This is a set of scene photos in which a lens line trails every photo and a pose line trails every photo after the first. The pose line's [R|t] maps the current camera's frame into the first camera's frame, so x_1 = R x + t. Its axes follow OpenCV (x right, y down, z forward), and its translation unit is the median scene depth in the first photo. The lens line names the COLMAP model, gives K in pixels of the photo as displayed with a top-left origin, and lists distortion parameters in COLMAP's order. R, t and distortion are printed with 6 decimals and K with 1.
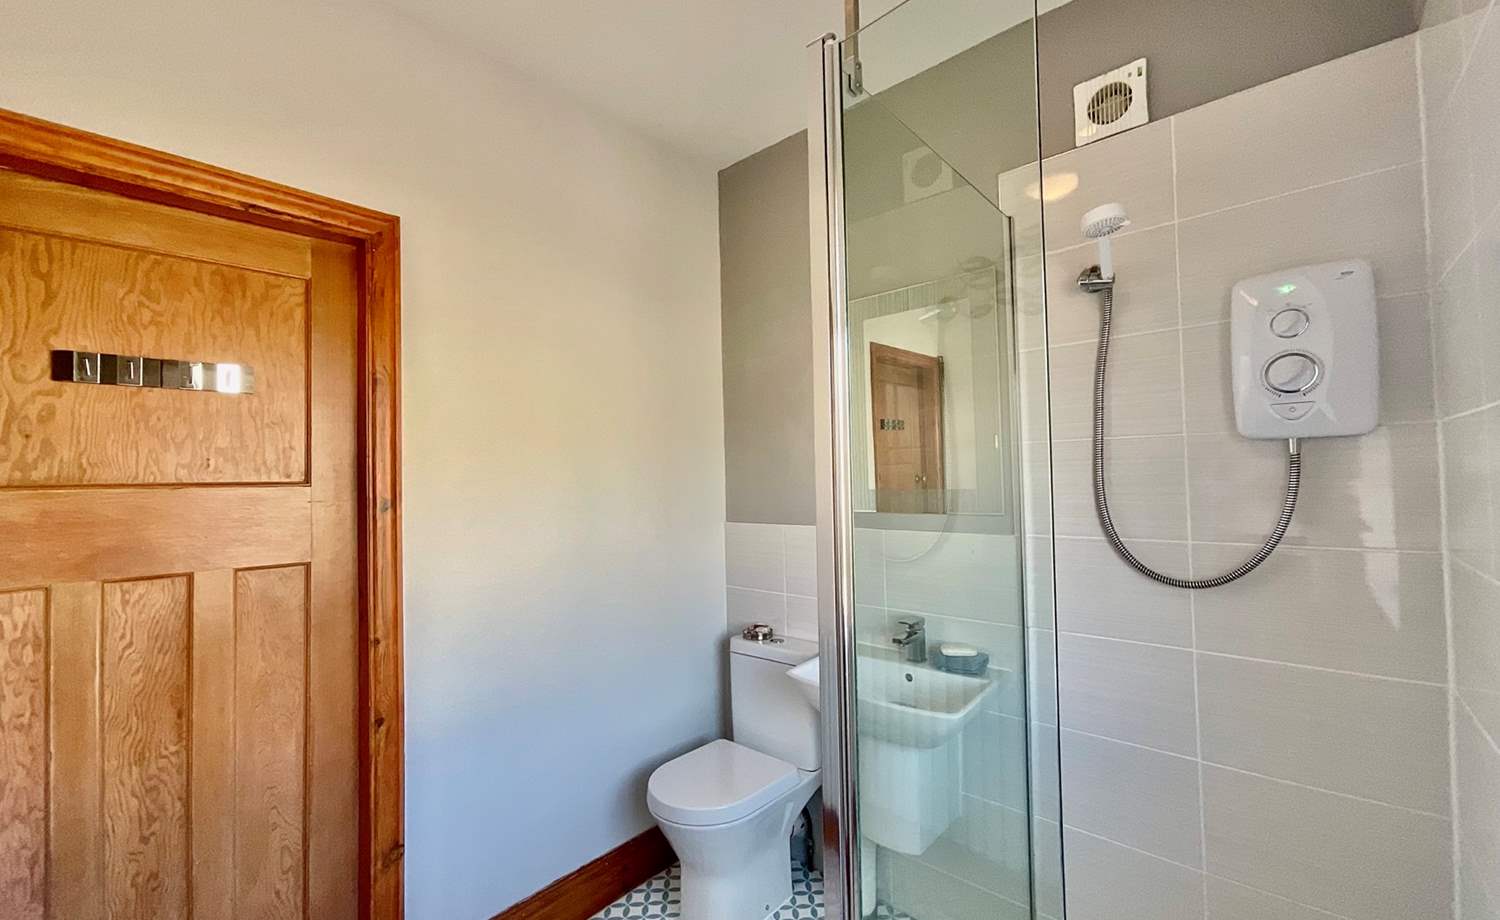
lens RADIAL K [[613.6, 0, 750.9], [0, 613.6, 464.5], [0, 0, 1]] dist [0.009027, 0.000769]
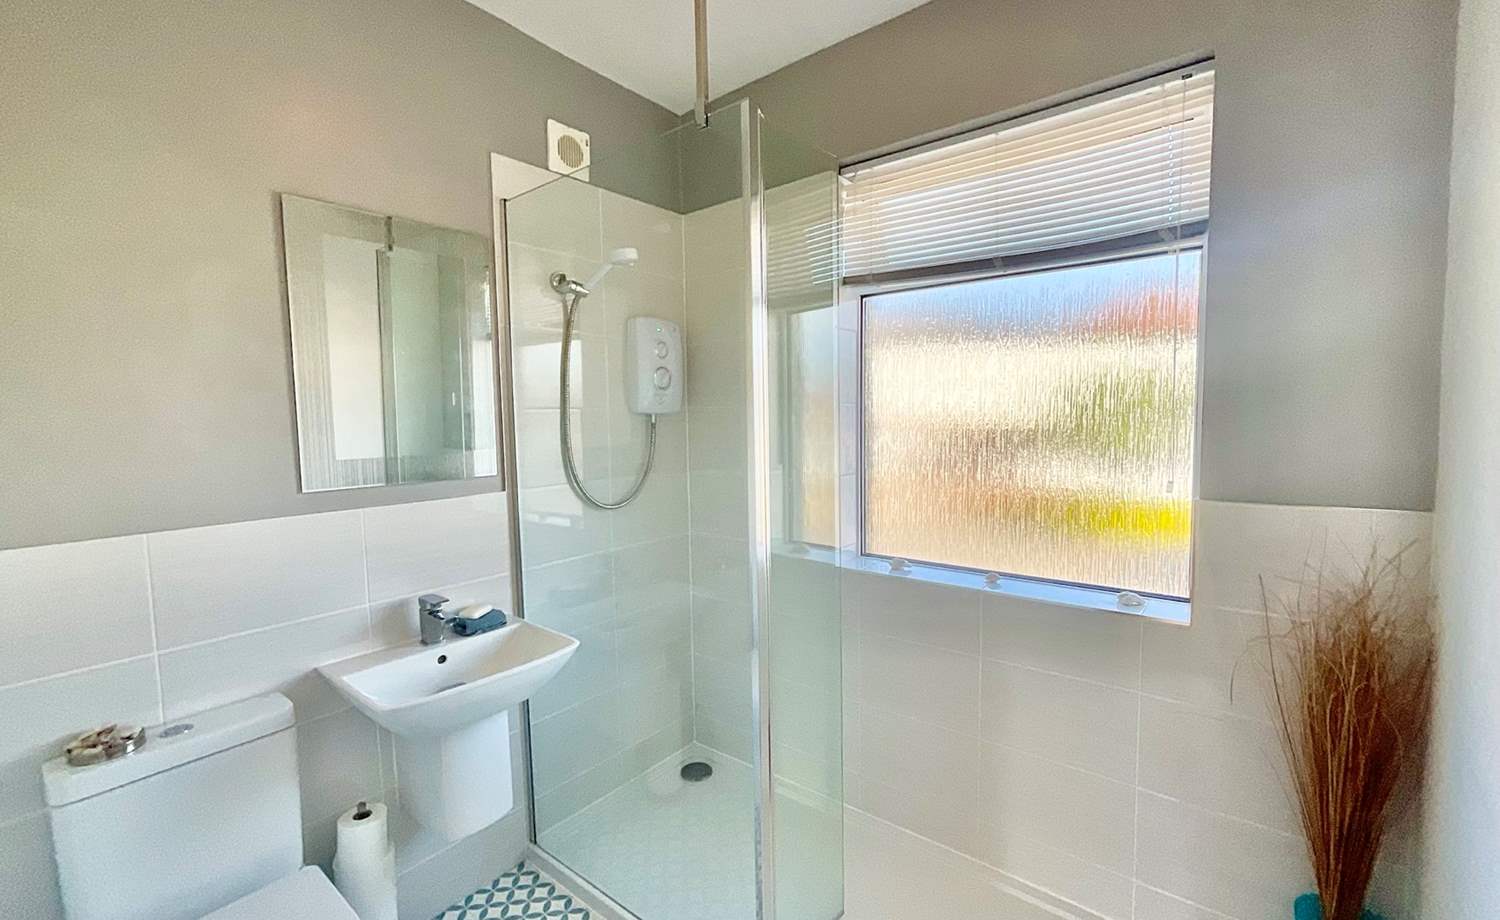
lens RADIAL K [[613.6, 0, 751.6], [0, 613.6, 455.2], [0, 0, 1]] dist [0.009027, 0.000769]
pose [[-0.045430, -0.045237, 0.997943, -0.711782], [-0.010381, 0.998942, 0.044810, -0.004436], [-0.998914, -0.008324, -0.045851, 0.622195]]
